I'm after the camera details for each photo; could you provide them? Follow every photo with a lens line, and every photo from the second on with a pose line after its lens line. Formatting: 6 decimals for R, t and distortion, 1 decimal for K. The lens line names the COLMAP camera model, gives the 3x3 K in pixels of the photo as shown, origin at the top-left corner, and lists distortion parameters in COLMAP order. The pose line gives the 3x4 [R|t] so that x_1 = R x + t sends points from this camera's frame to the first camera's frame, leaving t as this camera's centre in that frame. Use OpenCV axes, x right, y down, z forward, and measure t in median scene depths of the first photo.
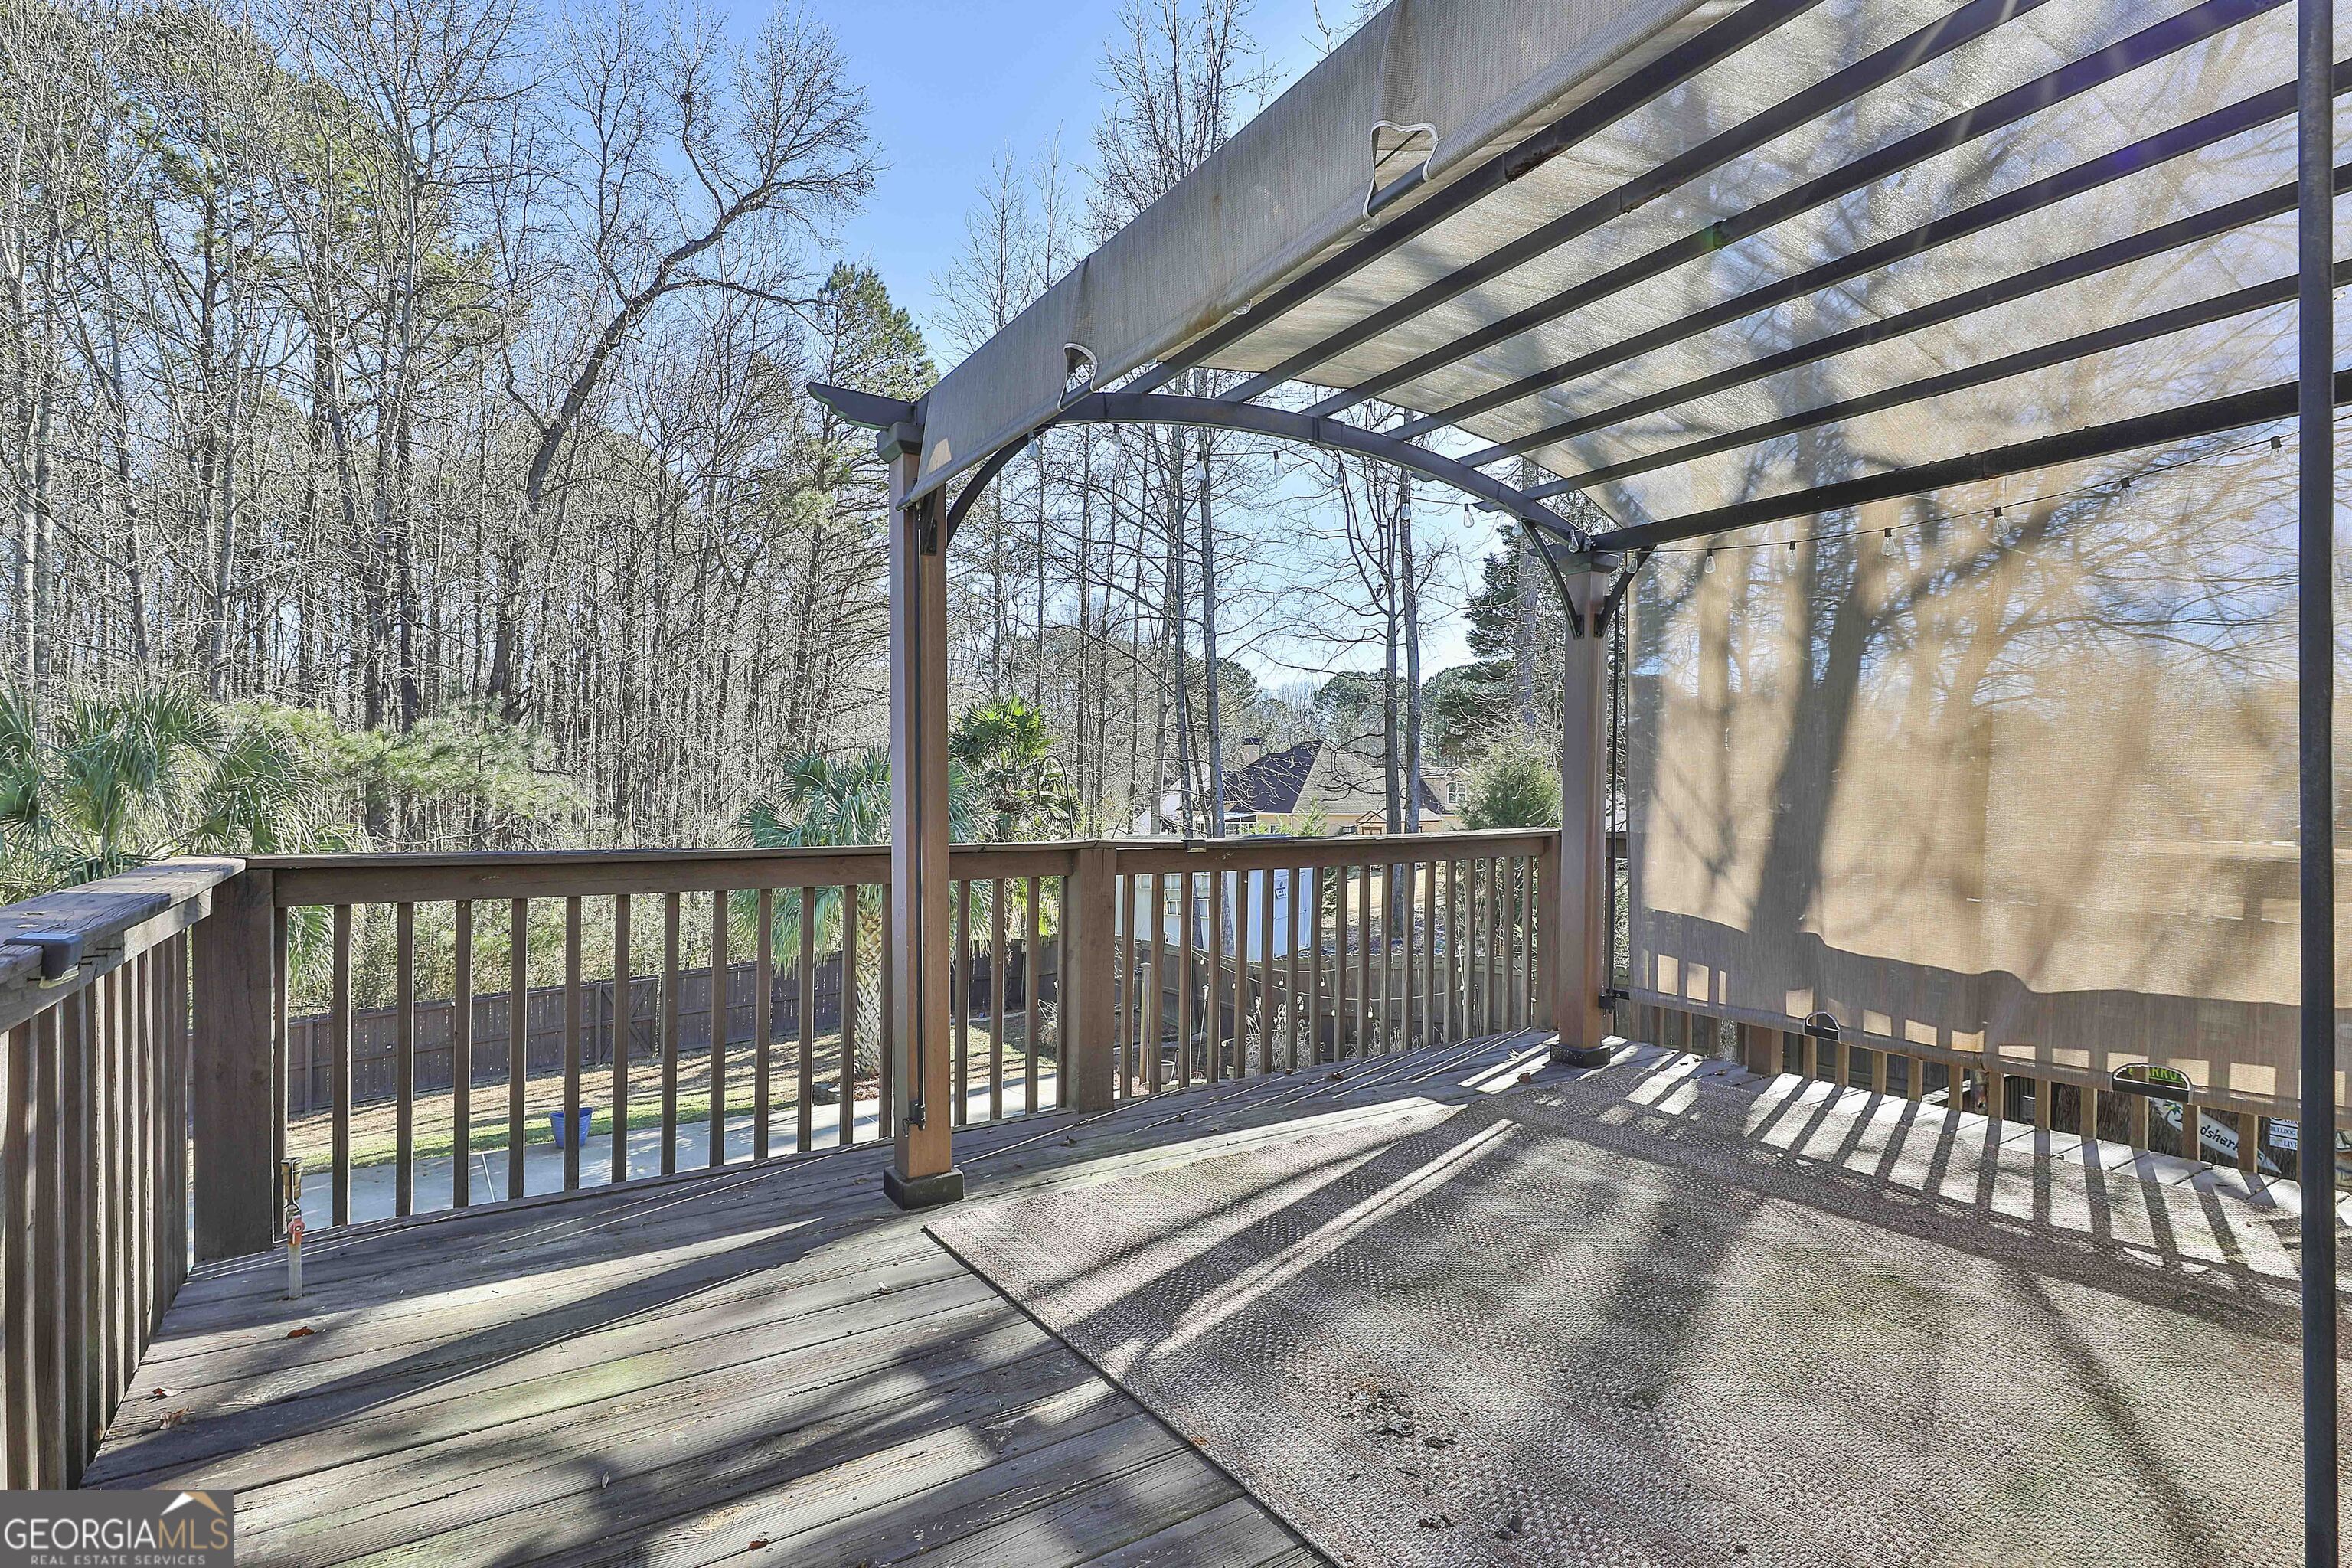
lens RADIAL K [[1123.9, 0, 1176.0], [0, 1123.9, 784.0], [0, 0, 1]] dist [0.002530, -0.000008]
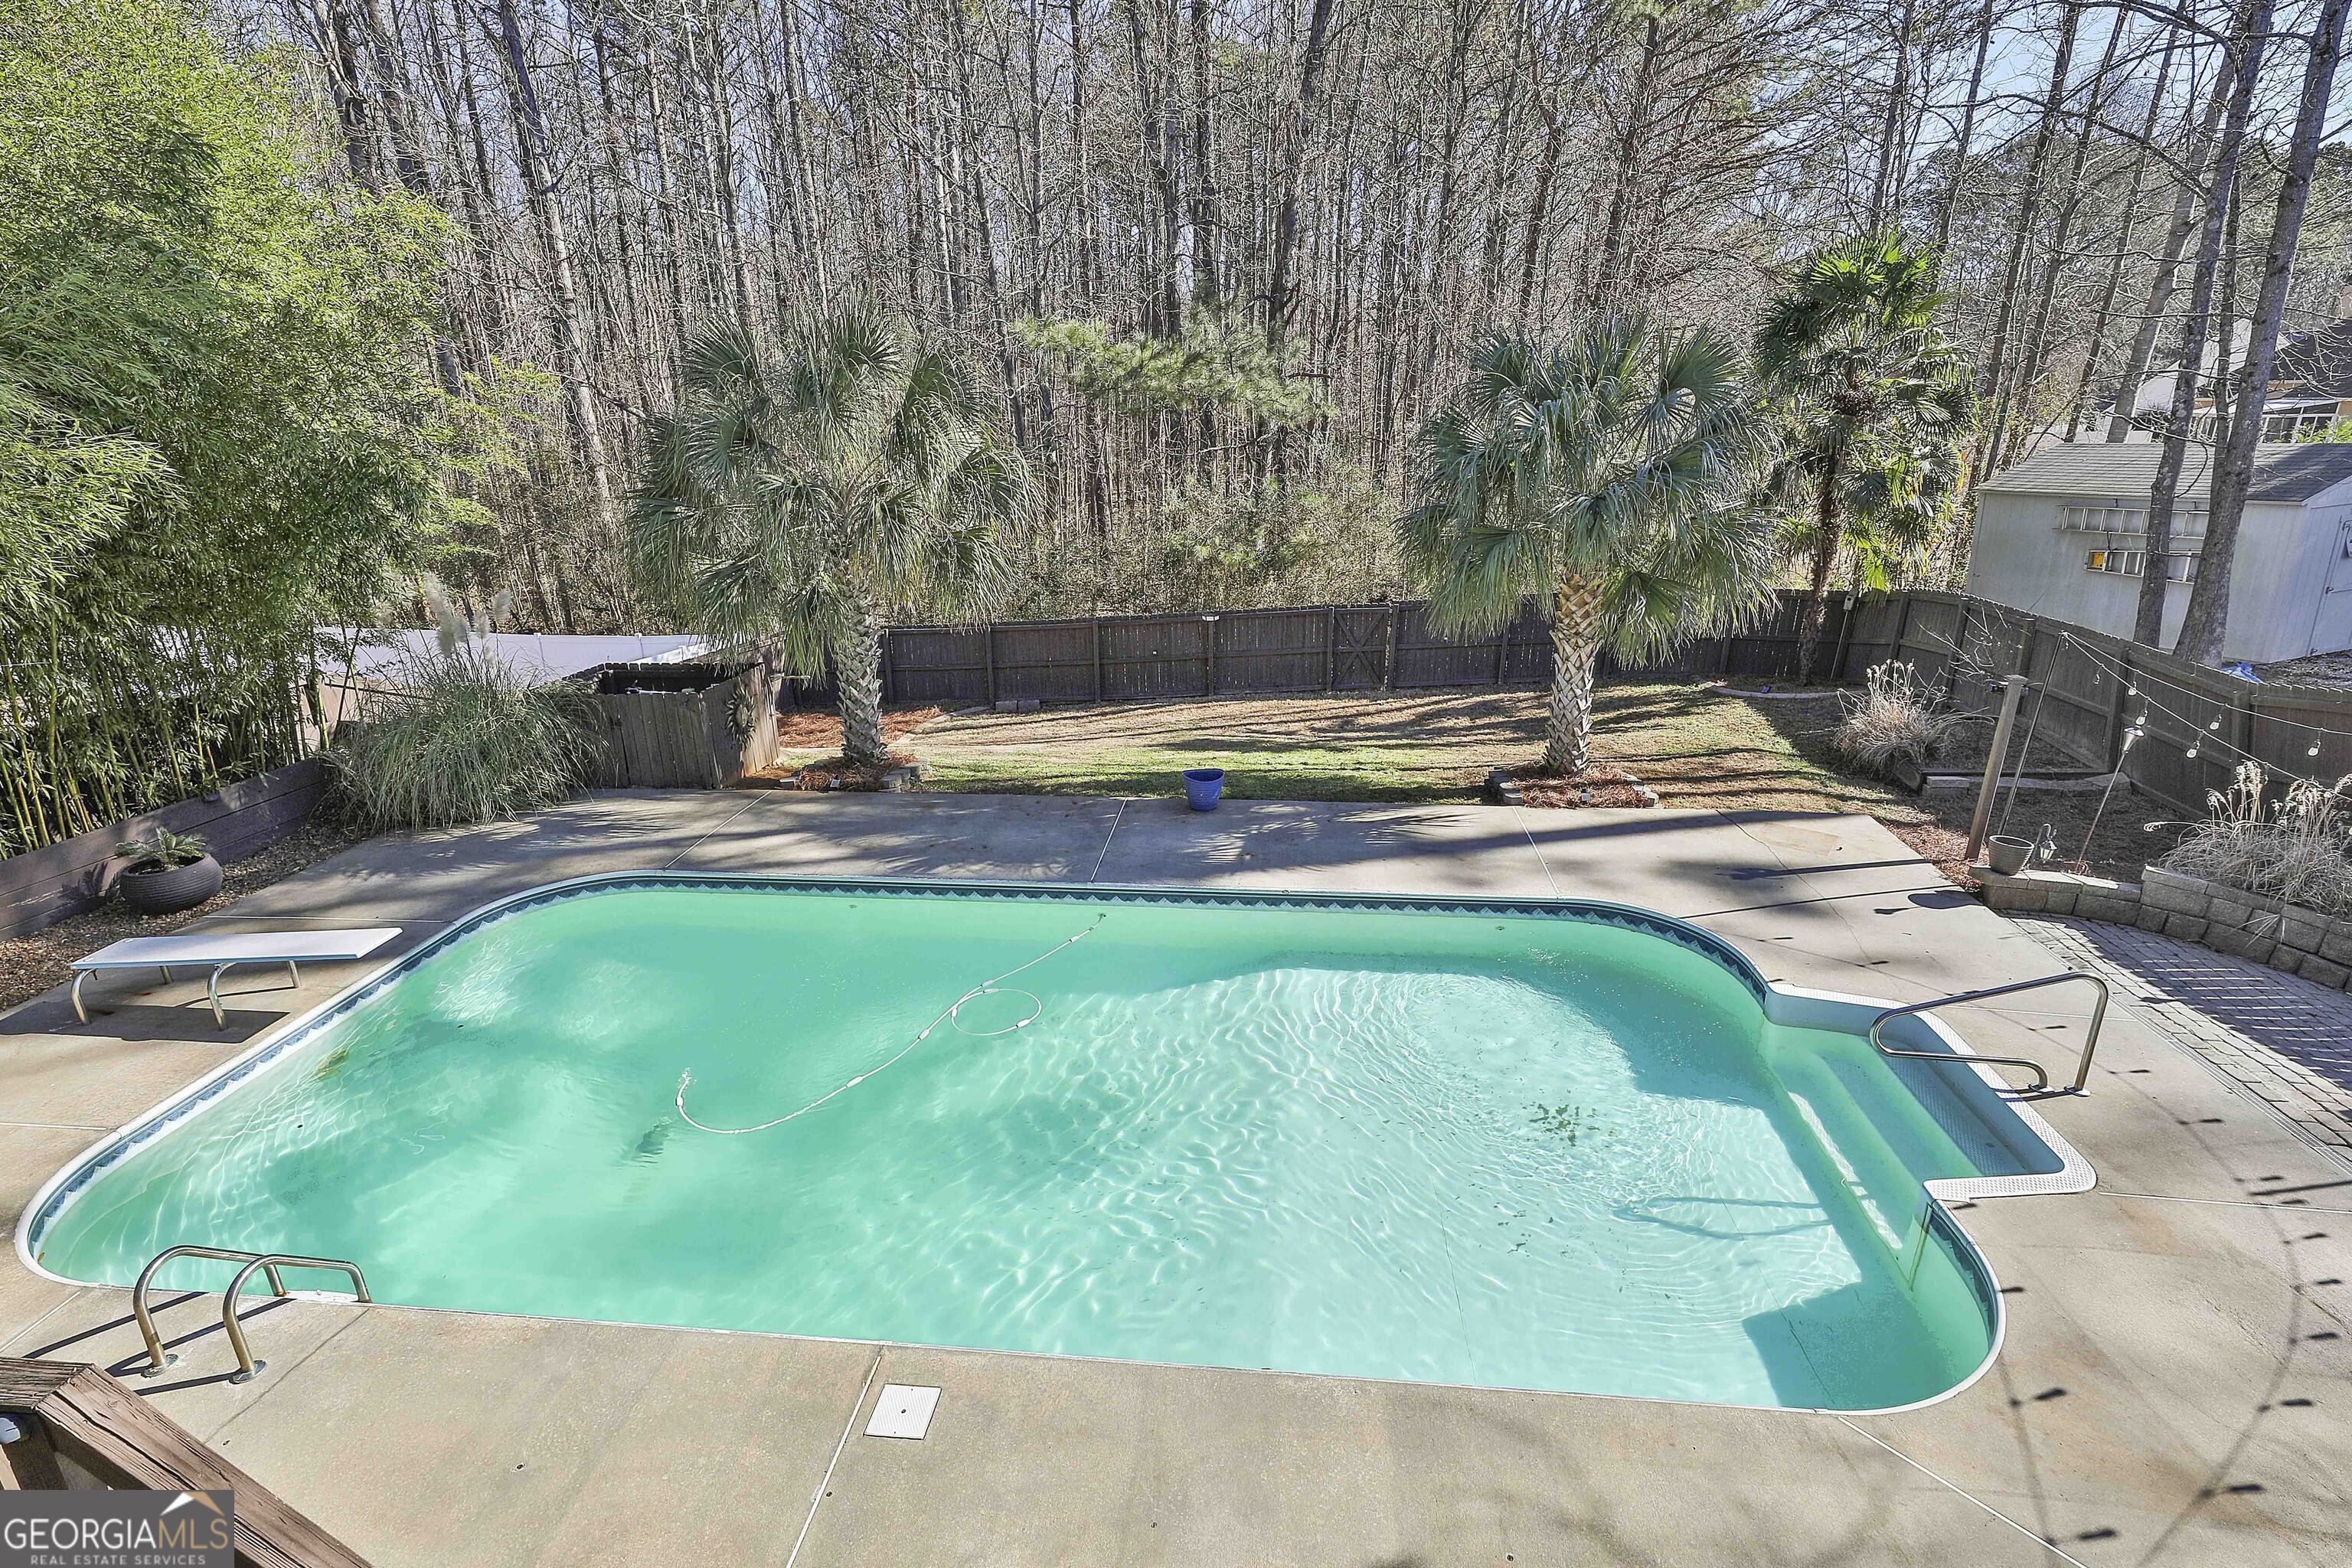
lens RADIAL K [[1123.9, 0, 1176.0], [0, 1123.9, 784.0], [0, 0, 1]] dist [0.002530, -0.000008]
pose [[0.767607, 0.188380, -0.612611, 0.003732], [0.033941, 0.942540, 0.332363, -0.004697], [0.640021, -0.275917, 0.717107, 0.153559]]
